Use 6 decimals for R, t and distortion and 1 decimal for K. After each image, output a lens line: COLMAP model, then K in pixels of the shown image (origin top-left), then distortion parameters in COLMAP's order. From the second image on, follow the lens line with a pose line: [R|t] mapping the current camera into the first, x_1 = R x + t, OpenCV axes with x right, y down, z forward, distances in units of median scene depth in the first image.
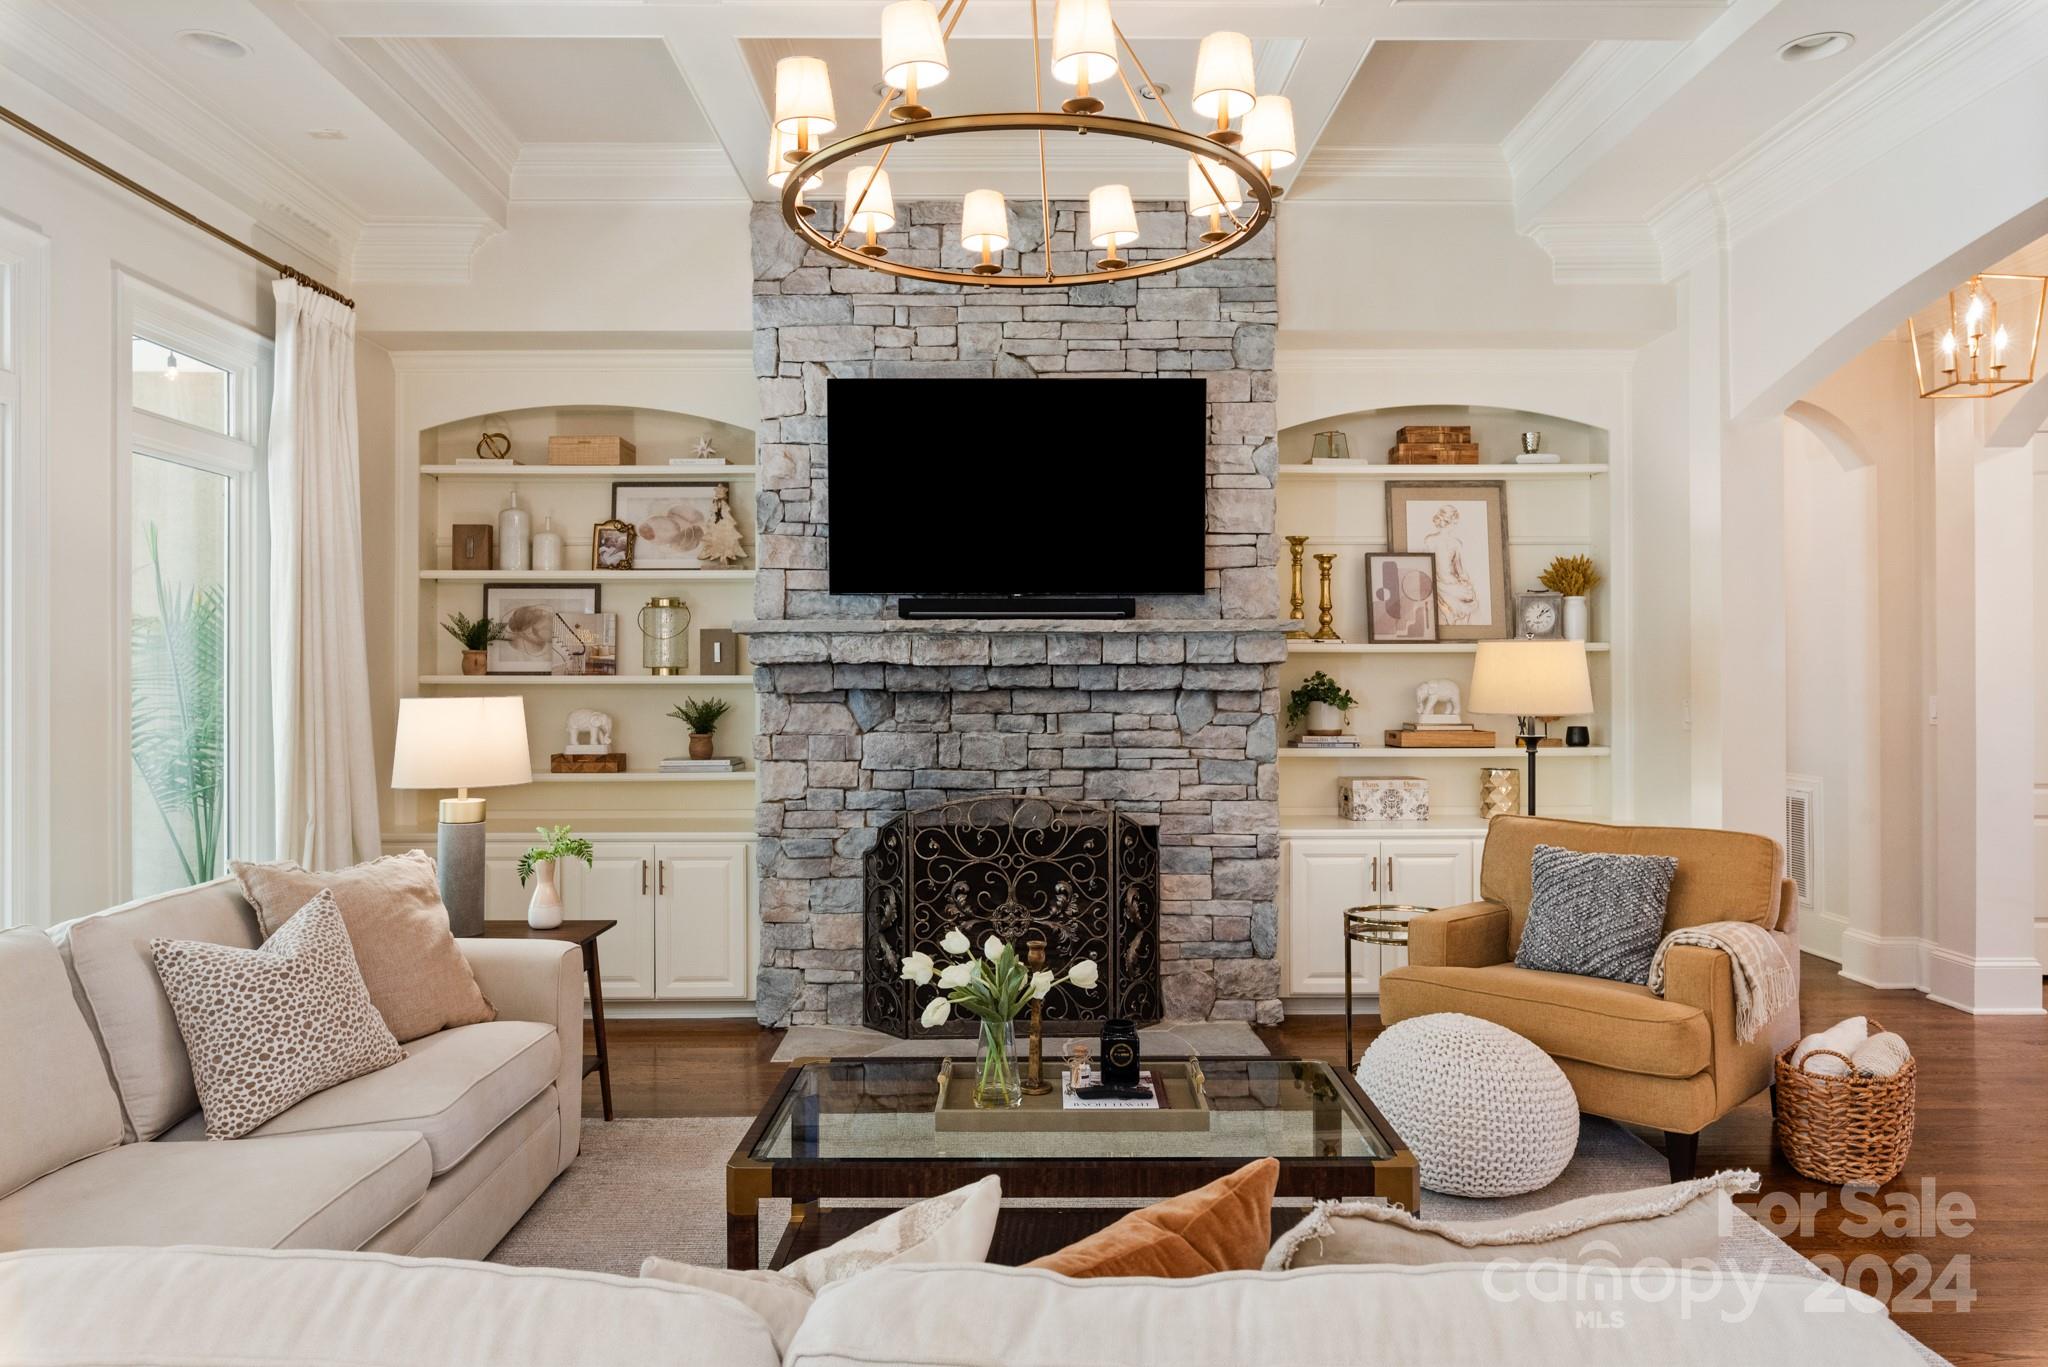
lens RADIAL K [[1402.0, 0, 1024.0], [0, 1402.0, 683.5], [0, 0, 1]] dist [0.000007, -0.000529]
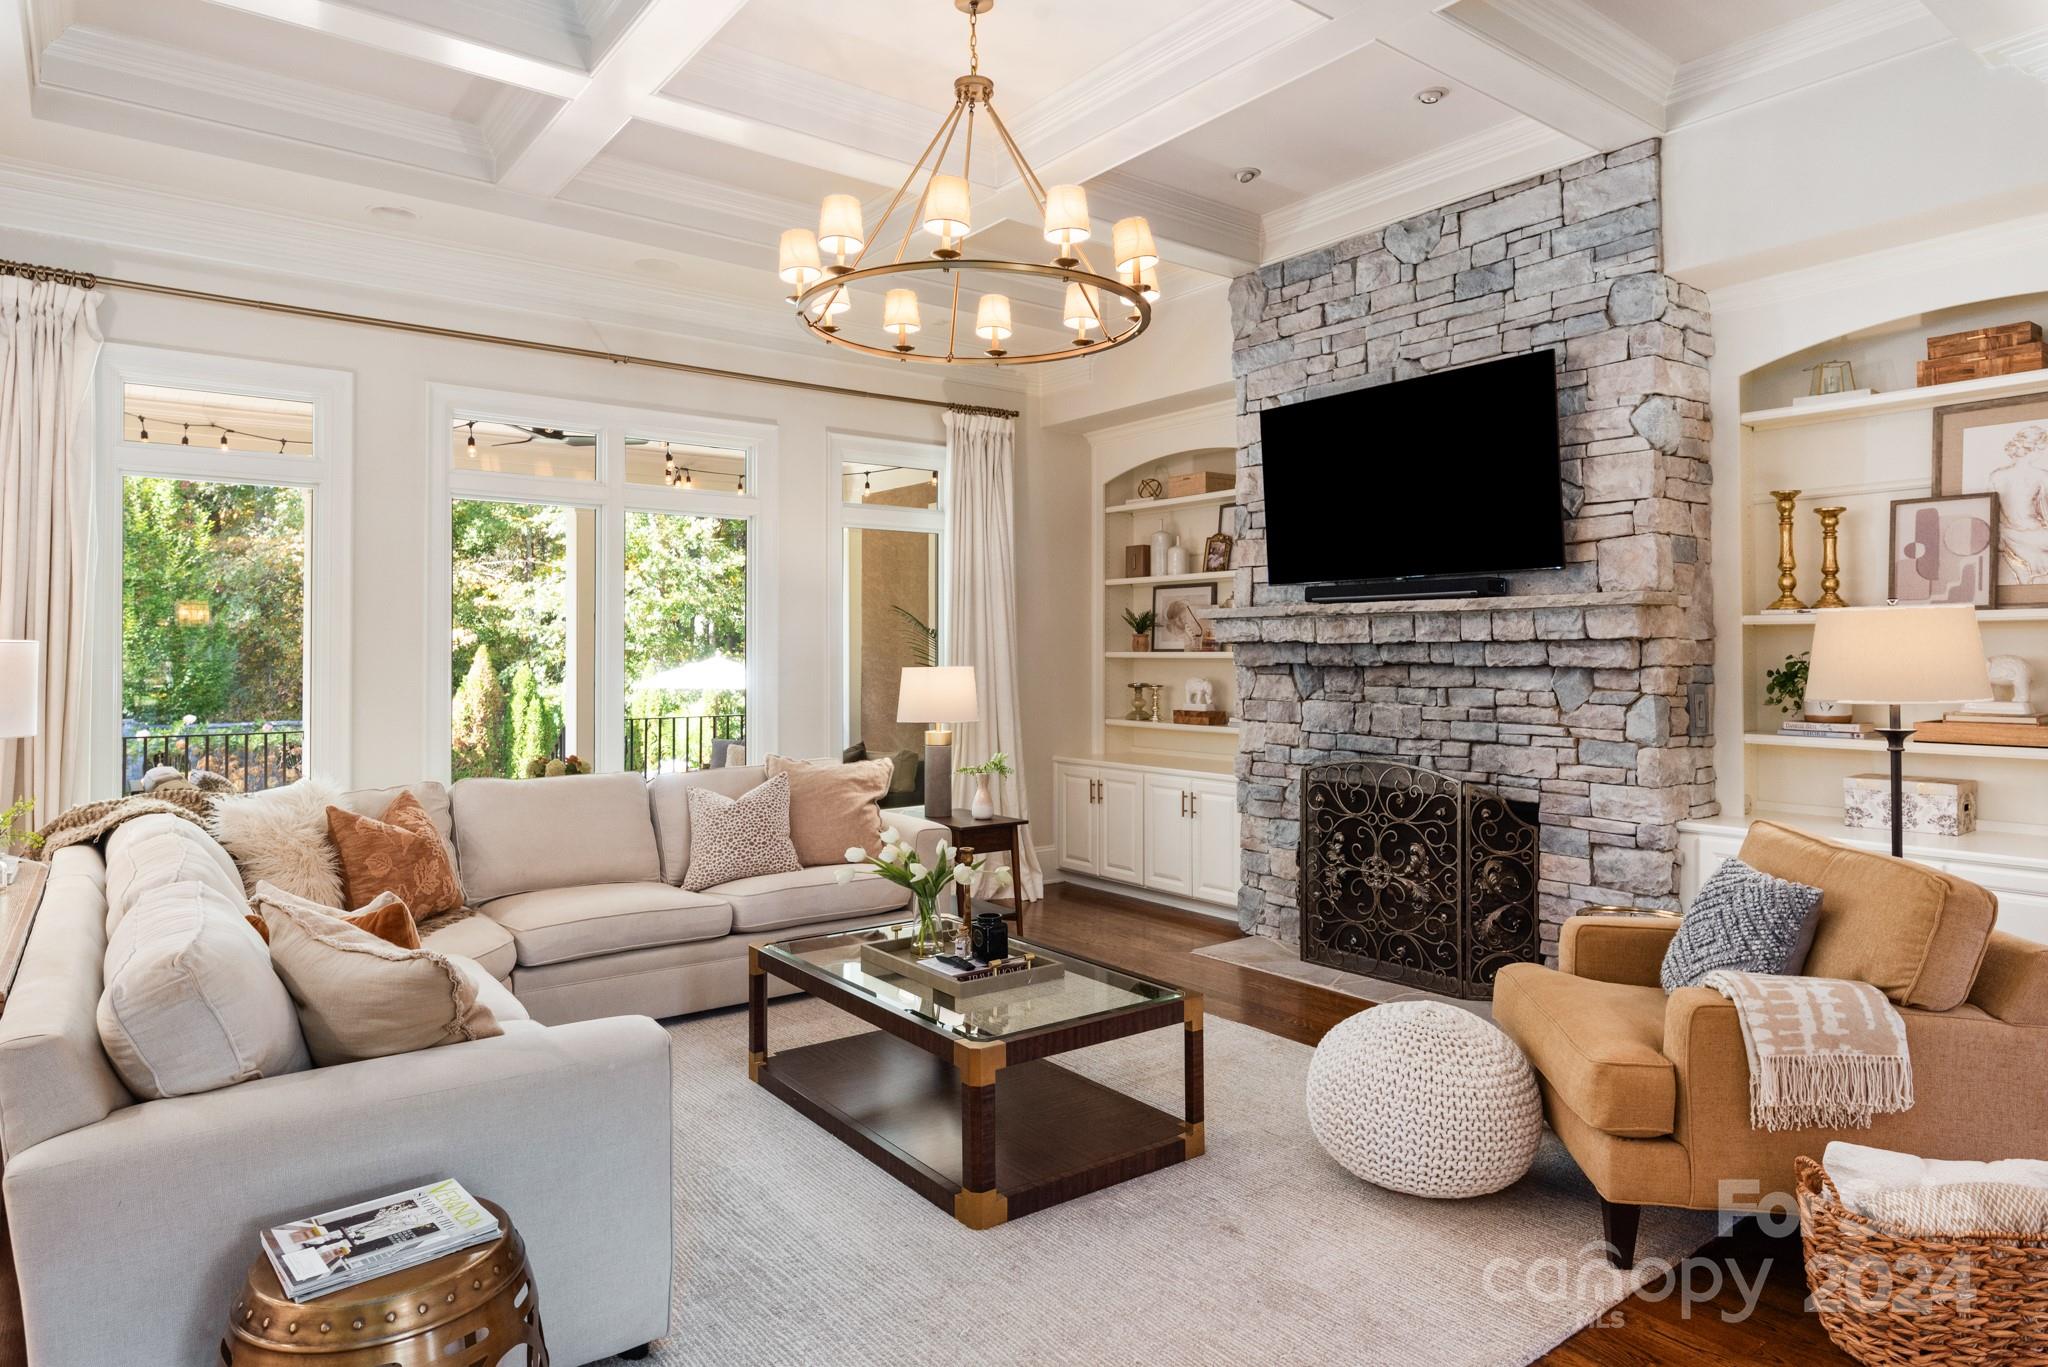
lens RADIAL K [[1219.3, 0, 1028.5], [0, 1219.3, 645.4], [0, 0, 1]] dist [0.001255, 0.001611]
pose [[0.594270, -0.004692, -0.804252, 0.580308], [-0.001930, 0.999972, -0.007260, -0.003388], [0.804263, 0.005867, 0.594244, 0.195815]]
